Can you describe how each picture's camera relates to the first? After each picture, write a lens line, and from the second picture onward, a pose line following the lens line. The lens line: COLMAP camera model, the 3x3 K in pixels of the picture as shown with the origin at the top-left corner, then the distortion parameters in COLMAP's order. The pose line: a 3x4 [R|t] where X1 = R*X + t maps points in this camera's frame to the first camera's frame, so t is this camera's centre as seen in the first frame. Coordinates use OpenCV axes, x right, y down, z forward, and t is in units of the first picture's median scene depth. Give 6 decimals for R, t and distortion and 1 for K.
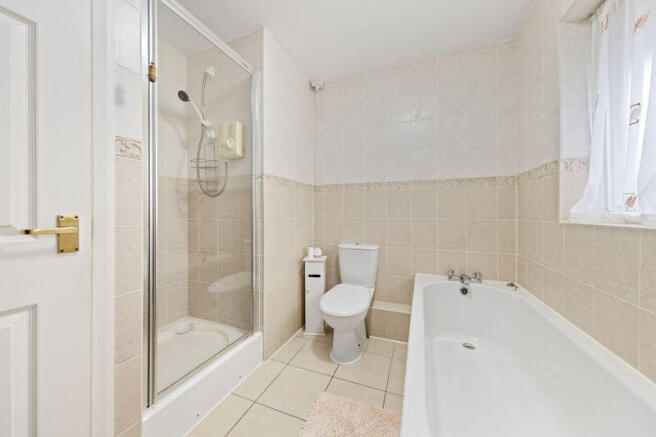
lens RADIAL K [[218.1, 0, 331.5], [0, 218.1, 213.3], [0, 0, 1]] dist [0.000936, 0.000043]
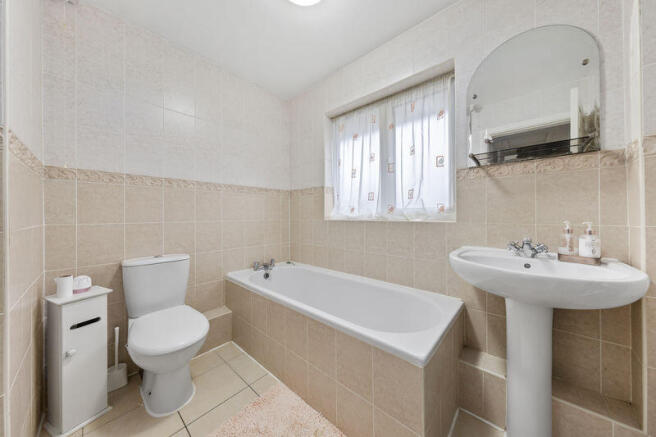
lens RADIAL K [[218.1, 0, 331.5], [0, 218.1, 213.3], [0, 0, 1]] dist [0.000936, 0.000043]
pose [[0.339030, 0.003373, 0.940770, -0.451644], [0.004448, 0.999977, -0.005188, -0.003780], [-0.940765, 0.005943, 0.339007, 0.193758]]
